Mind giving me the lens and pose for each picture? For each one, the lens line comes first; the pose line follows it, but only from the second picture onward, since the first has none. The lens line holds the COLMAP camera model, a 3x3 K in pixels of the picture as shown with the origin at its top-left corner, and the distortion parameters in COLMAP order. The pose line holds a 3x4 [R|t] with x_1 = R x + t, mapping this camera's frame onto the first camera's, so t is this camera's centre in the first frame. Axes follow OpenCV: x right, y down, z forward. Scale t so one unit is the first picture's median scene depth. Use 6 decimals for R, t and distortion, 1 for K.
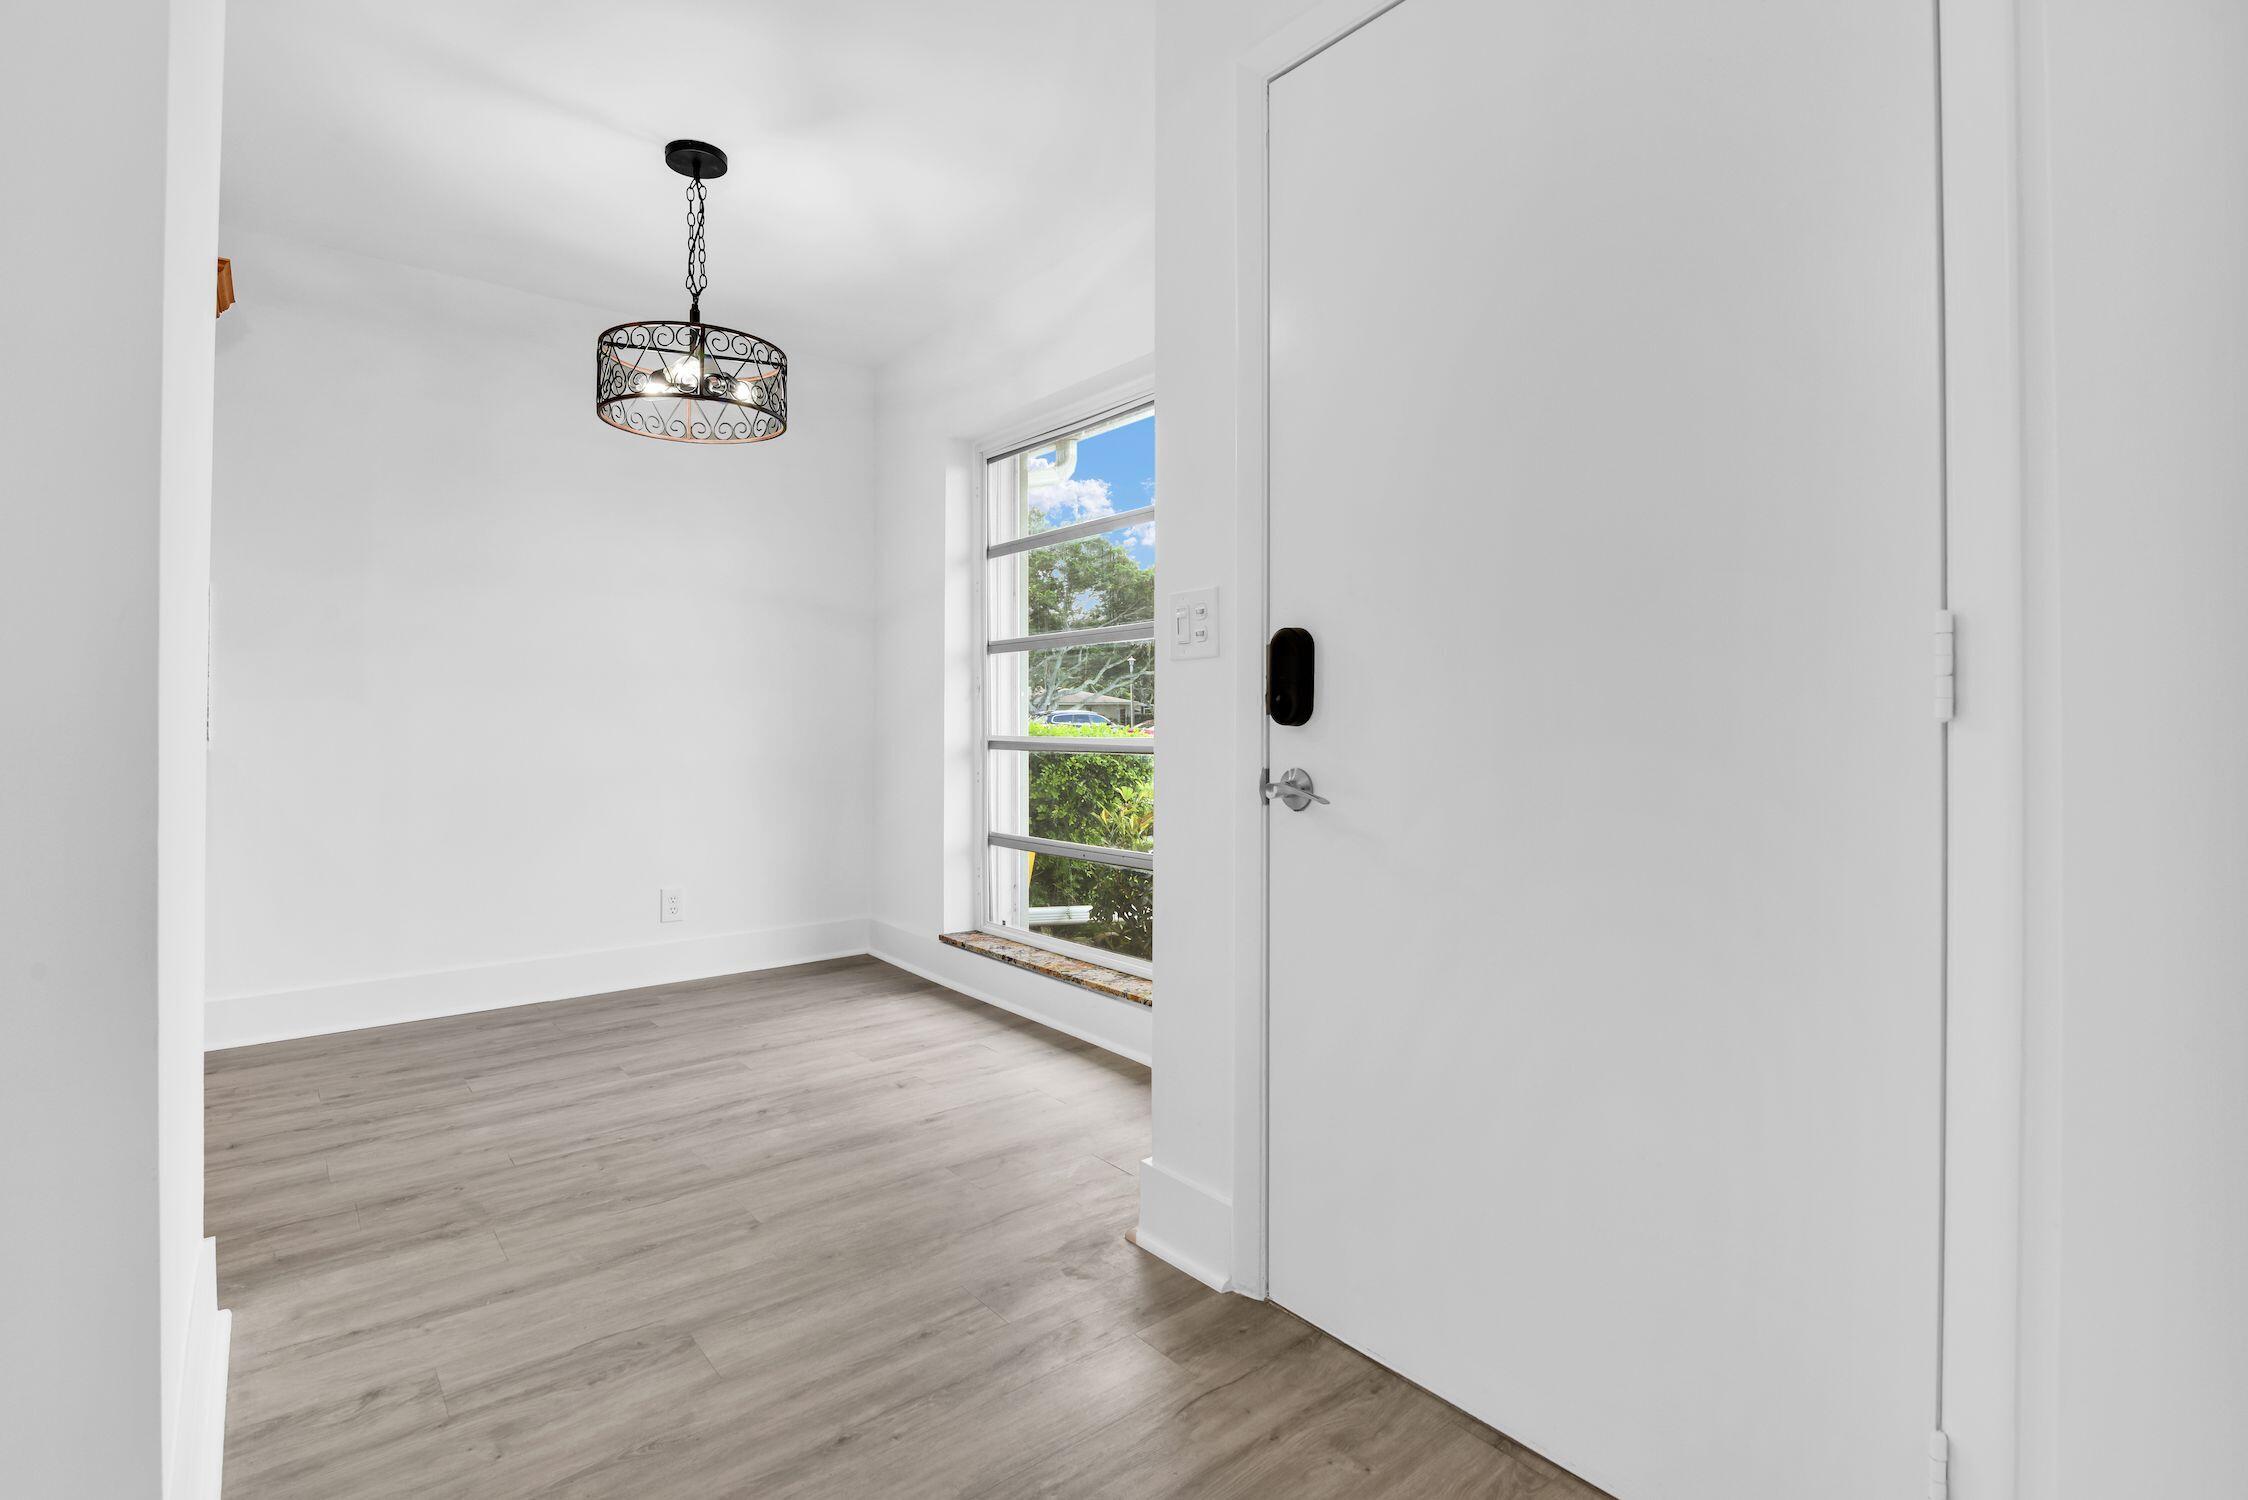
lens RADIAL K [[1044.2, 0, 1113.5], [0, 1044.2, 709.0], [0, 0, 1]] dist [-0.022472, 0.001221]
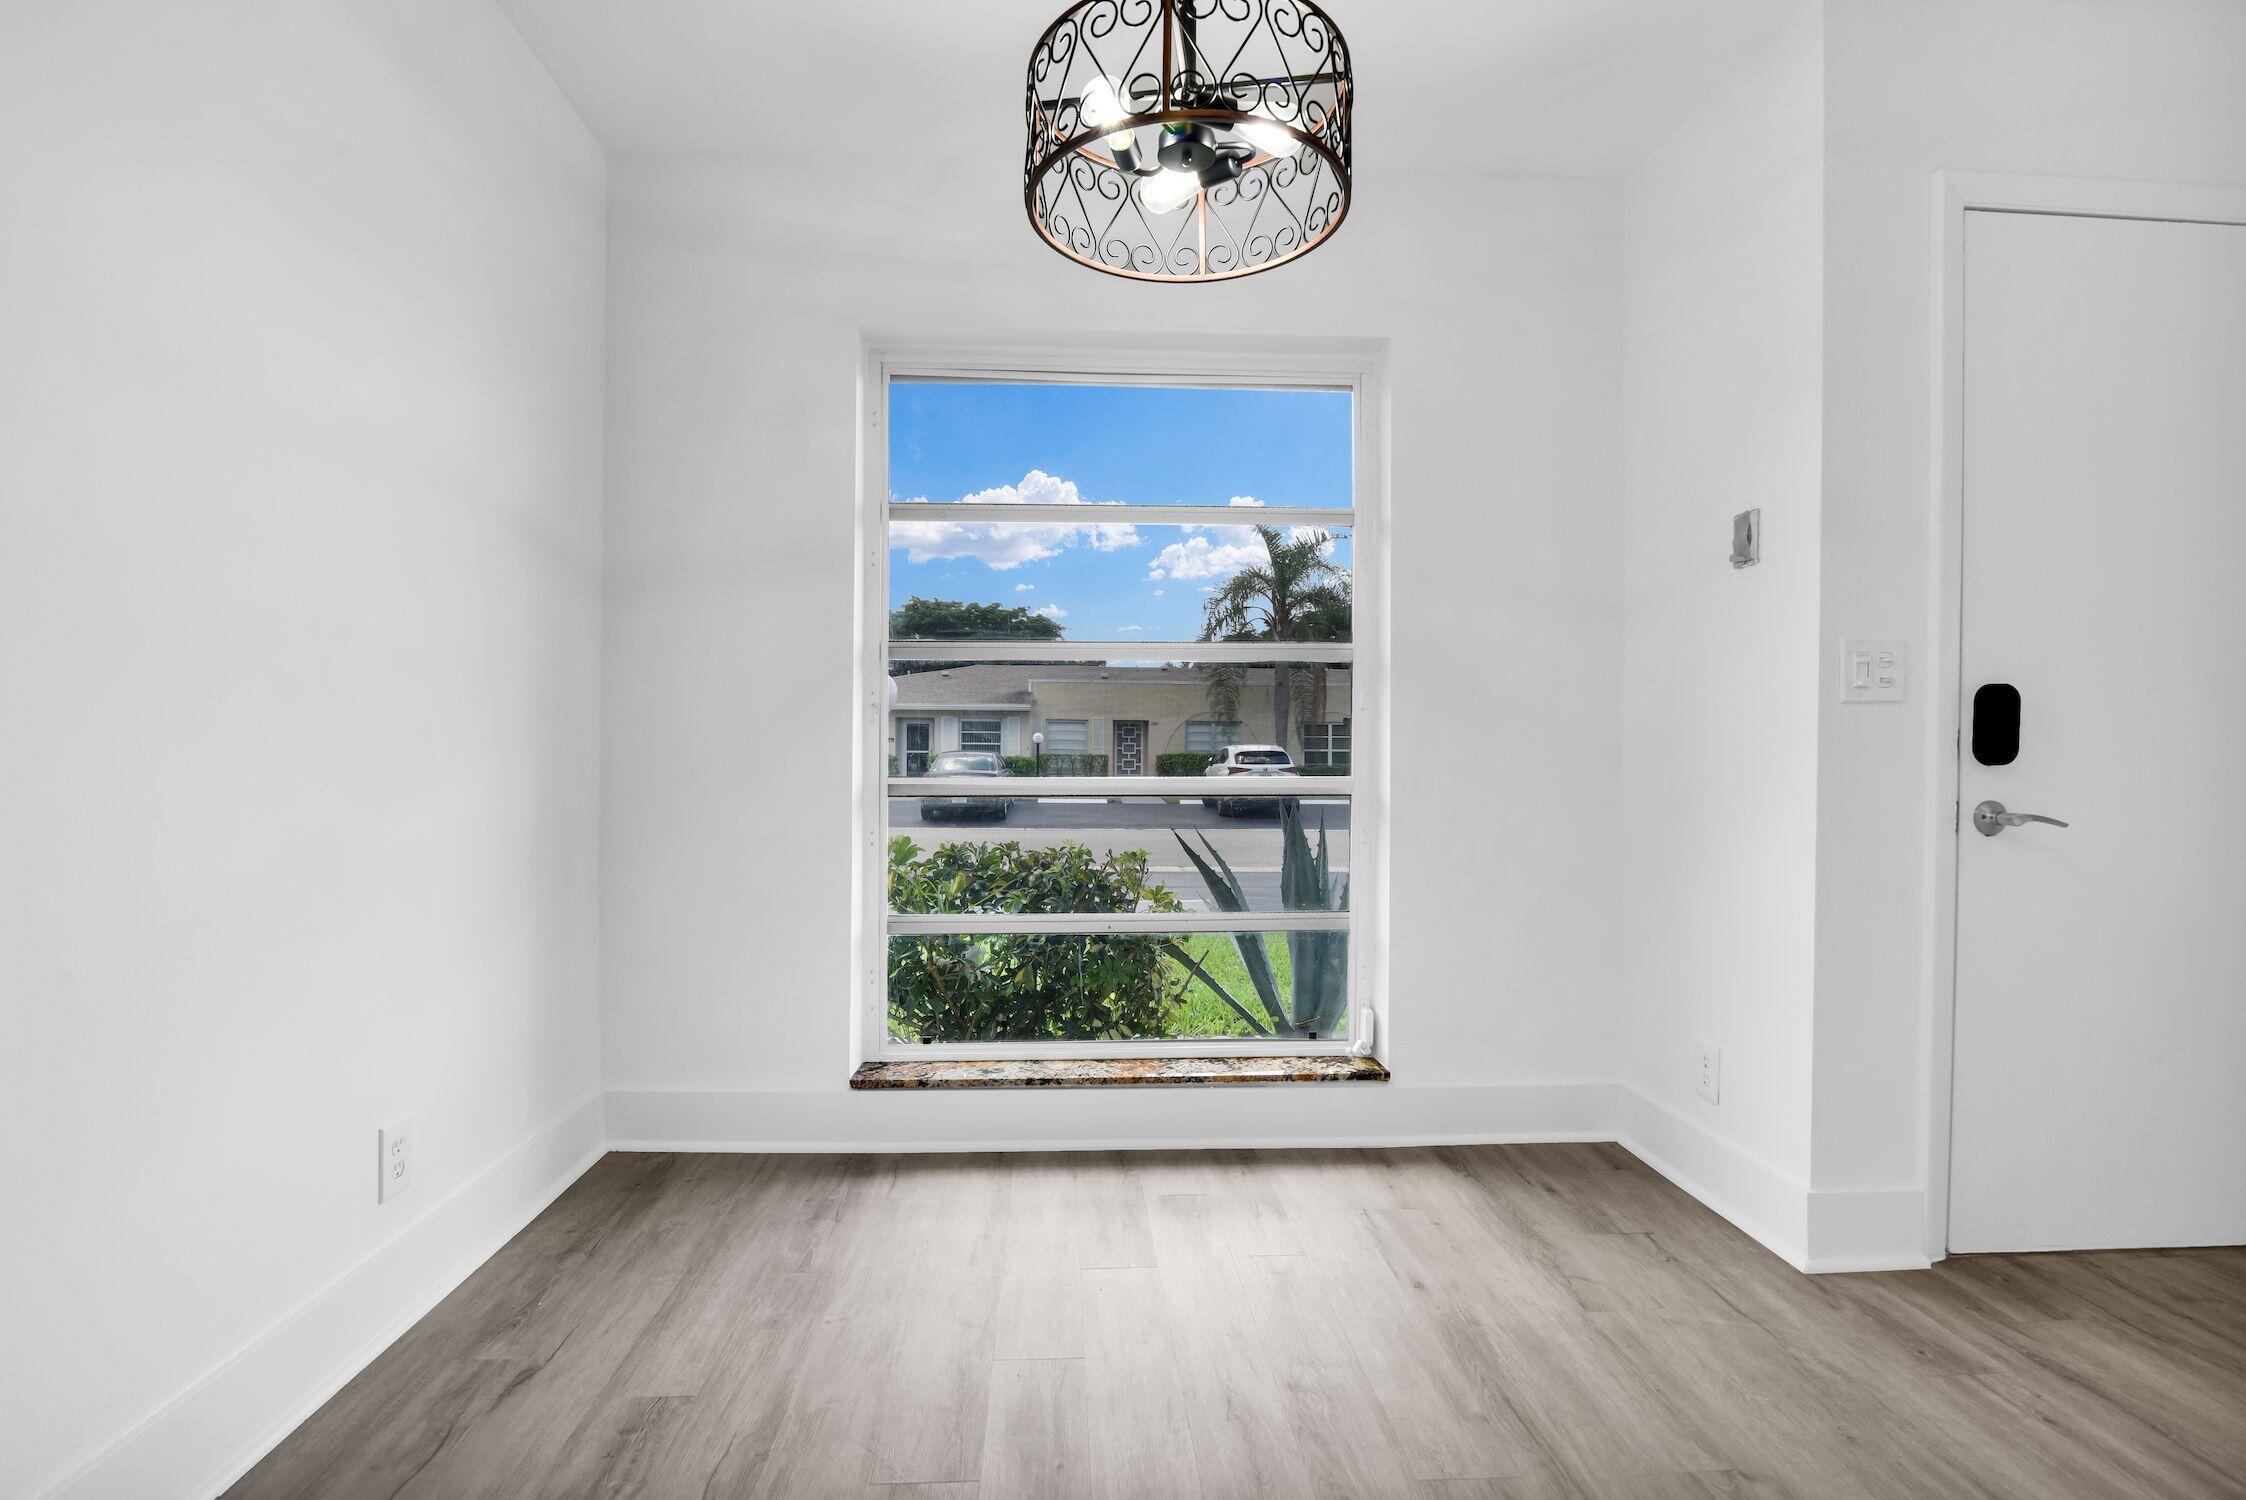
lens RADIAL K [[1043.3, 0, 1113.0], [0, 1043.3, 755.3], [0, 0, 1]] dist [-0.022472, 0.001221]
pose [[0.594832, 0.004168, 0.803839, -0.898696], [-0.014494, 0.999880, 0.005540, 0.008308], [-0.803719, -0.014946, 0.594821, 0.721852]]
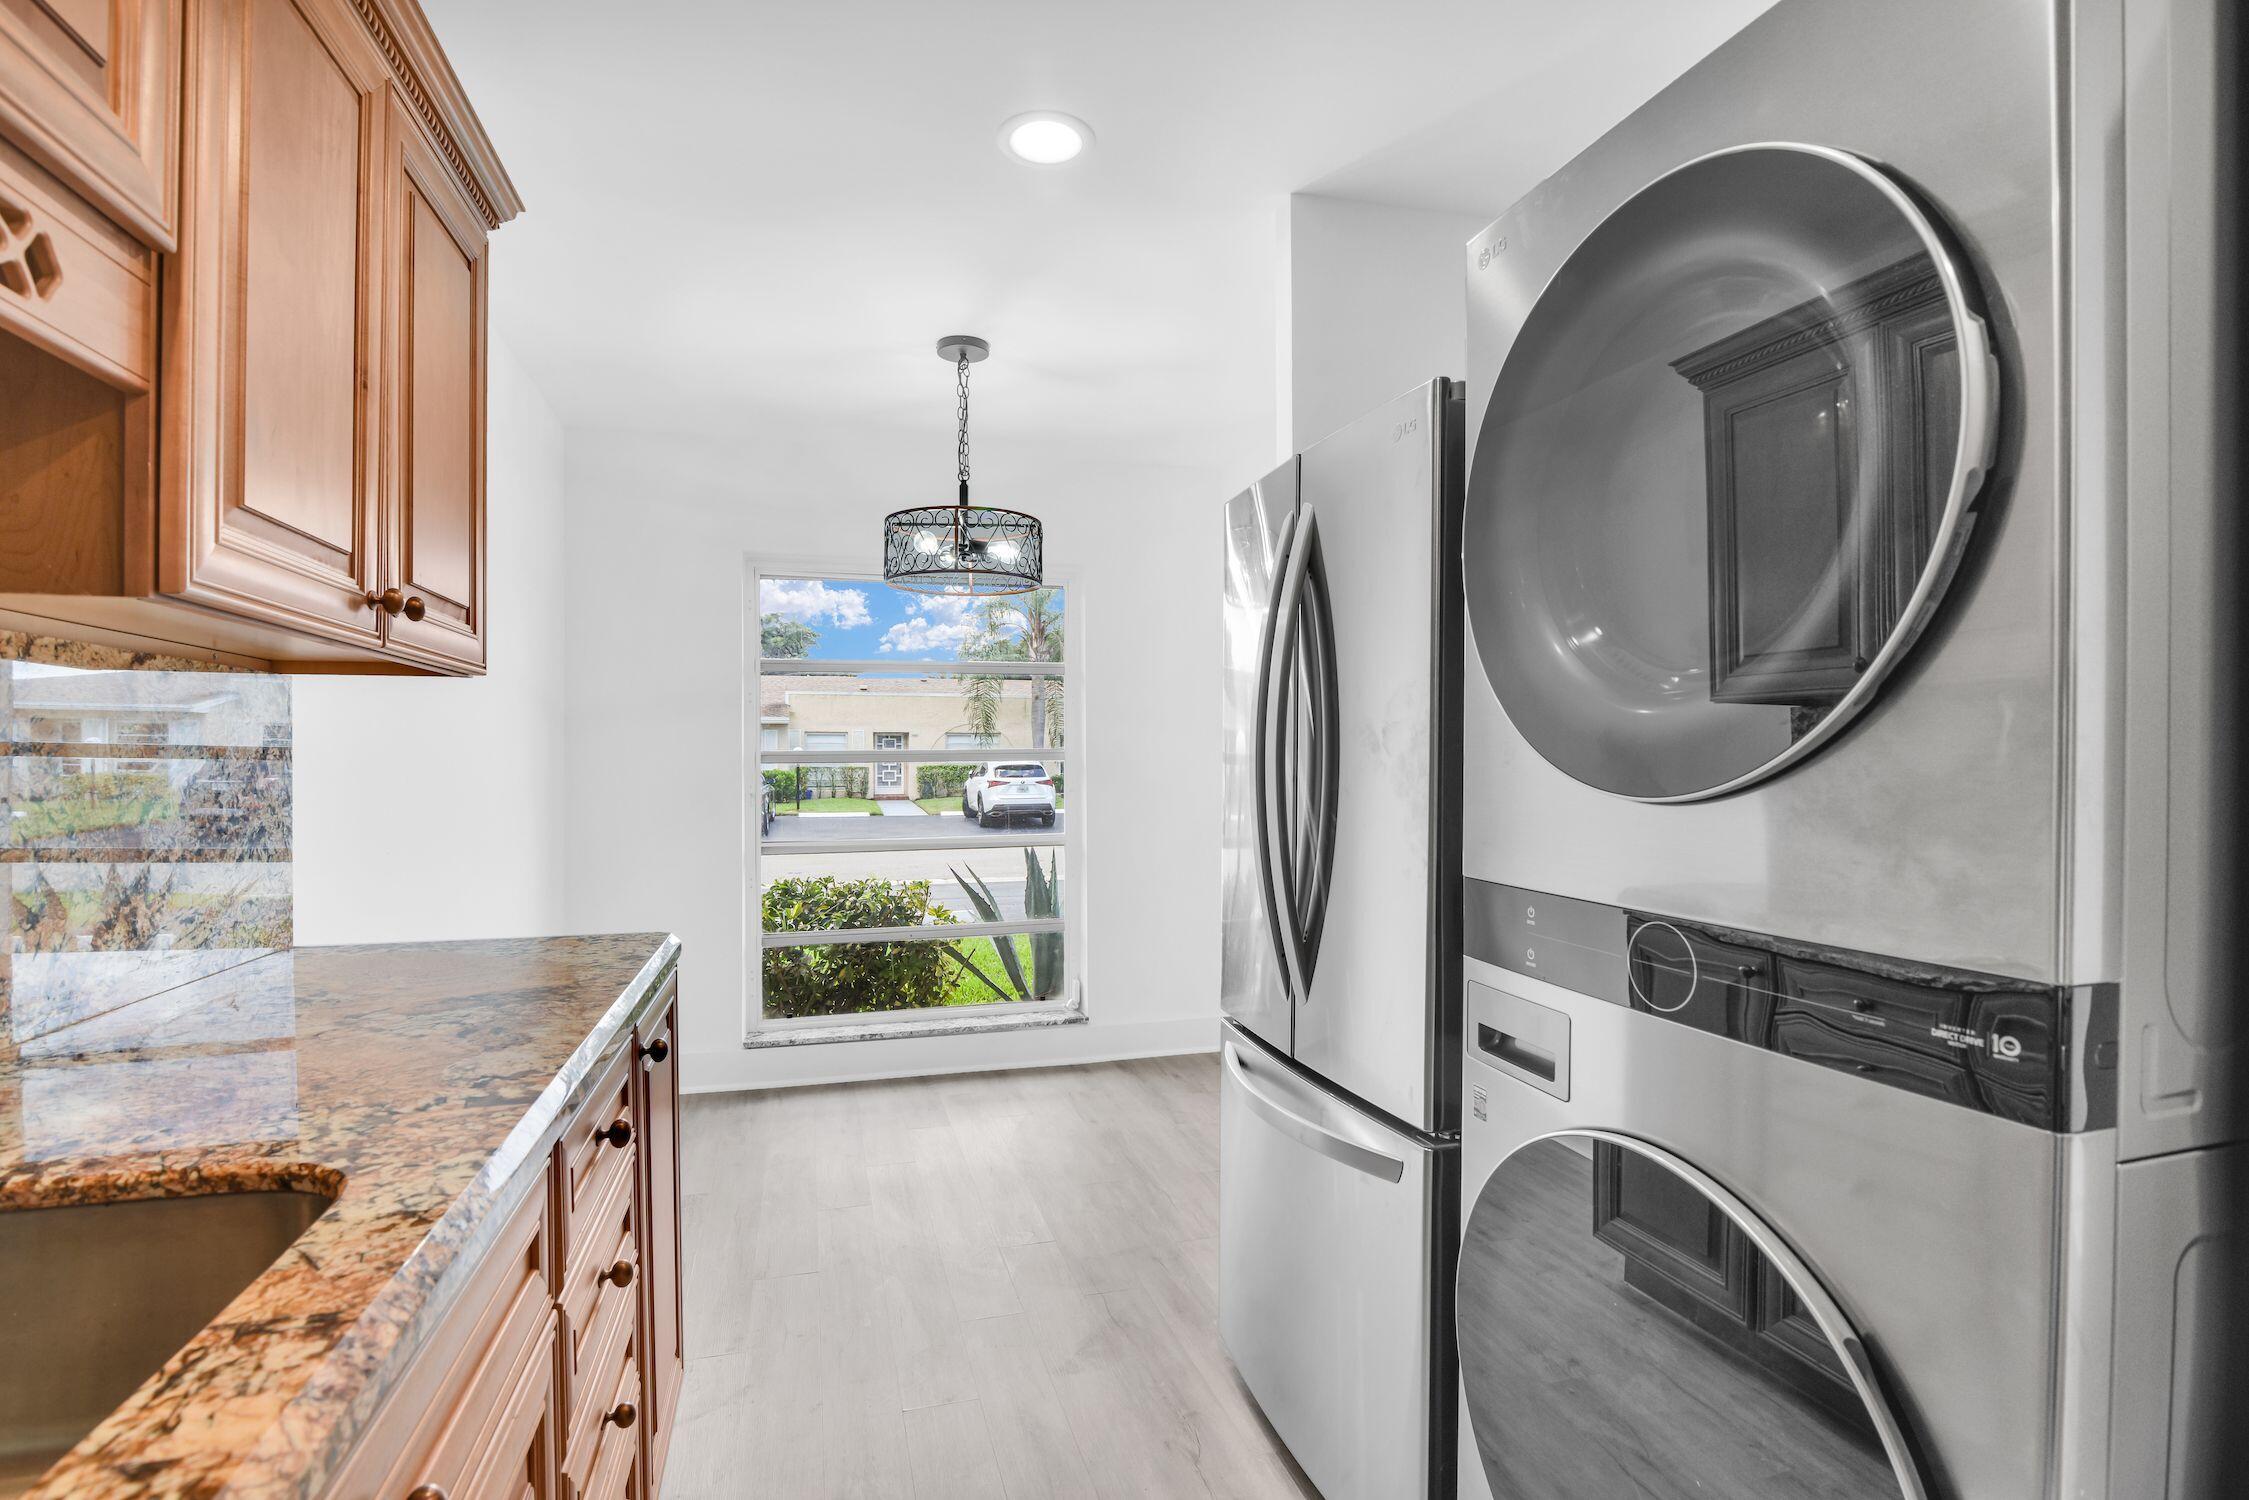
lens RADIAL K [[1044.7, 0, 1095.0], [0, 1044.7, 755.8], [0, 0, 1]] dist [-0.022472, 0.001221]
pose [[0.412061, 0.002055, 0.911154, -1.423665], [-0.003170, 0.999995, -0.000822, -0.093155], [-0.911151, -0.002550, 0.412066, 0.414576]]
